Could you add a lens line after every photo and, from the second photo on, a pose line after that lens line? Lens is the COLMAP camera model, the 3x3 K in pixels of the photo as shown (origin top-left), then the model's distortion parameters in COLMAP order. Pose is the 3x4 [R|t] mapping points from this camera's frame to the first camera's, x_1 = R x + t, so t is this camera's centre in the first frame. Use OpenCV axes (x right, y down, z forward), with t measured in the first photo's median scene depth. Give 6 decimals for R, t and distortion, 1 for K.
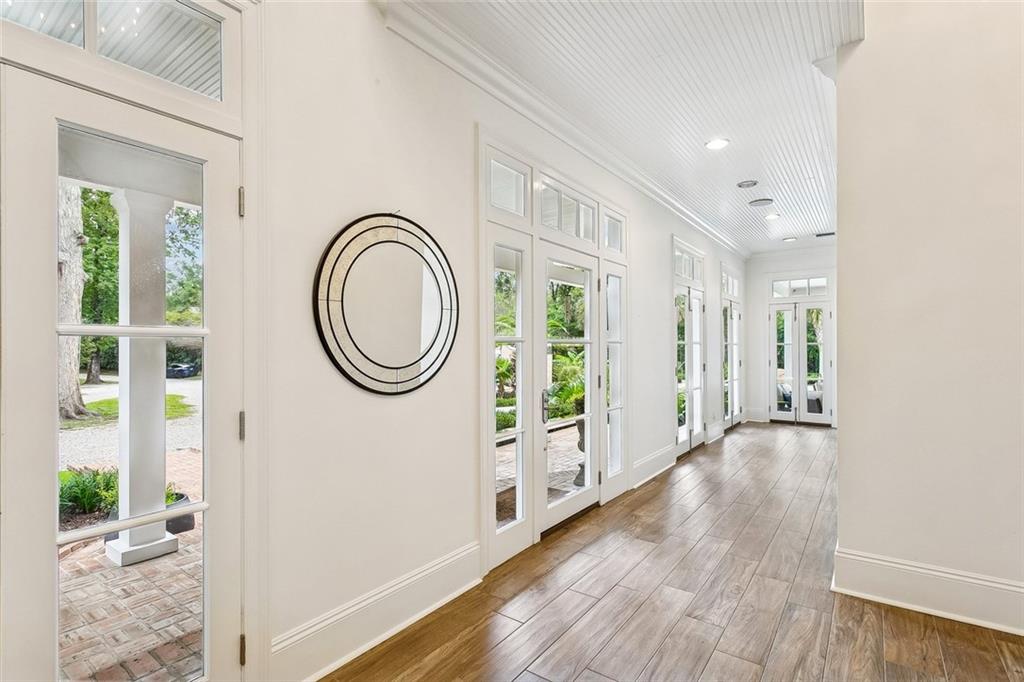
lens RADIAL K [[485.5, 0, 517.9], [0, 485.5, 346.9], [0, 0, 1]] dist [-0.003839, 0.003212]
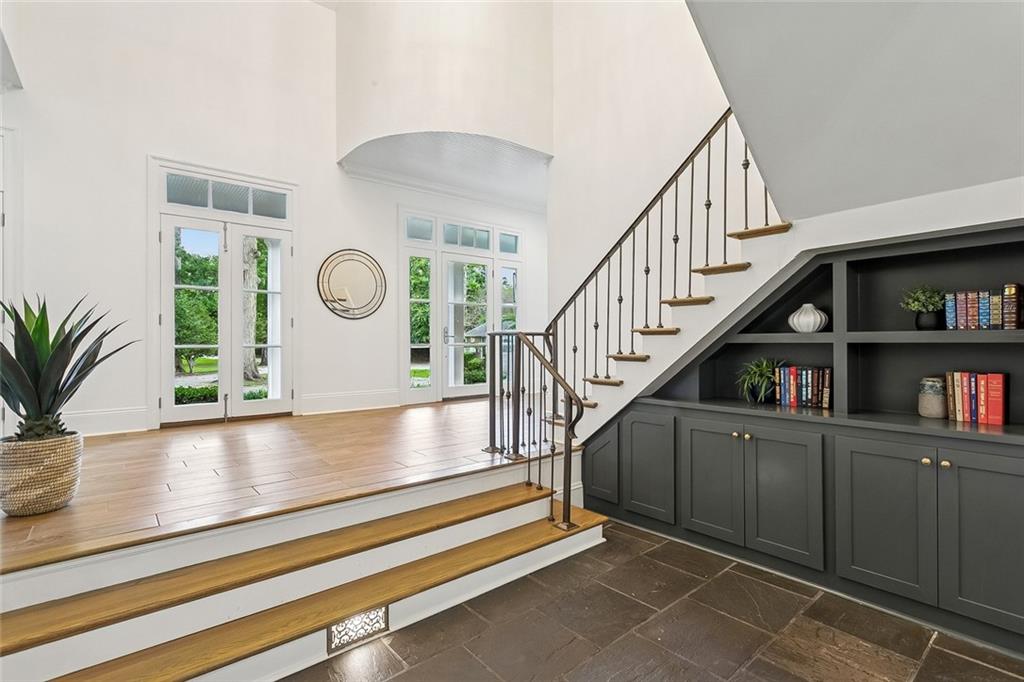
lens RADIAL K [[485.5, 0, 510.4], [0, 485.5, 341.3], [0, 0, 1]] dist [-0.003839, 0.003212]
pose [[0.968045, -0.000055, -0.250777, 0.601038], [0.000642, 0.999997, 0.002260, 0.105409], [0.250776, -0.002349, 0.968042, -0.640634]]
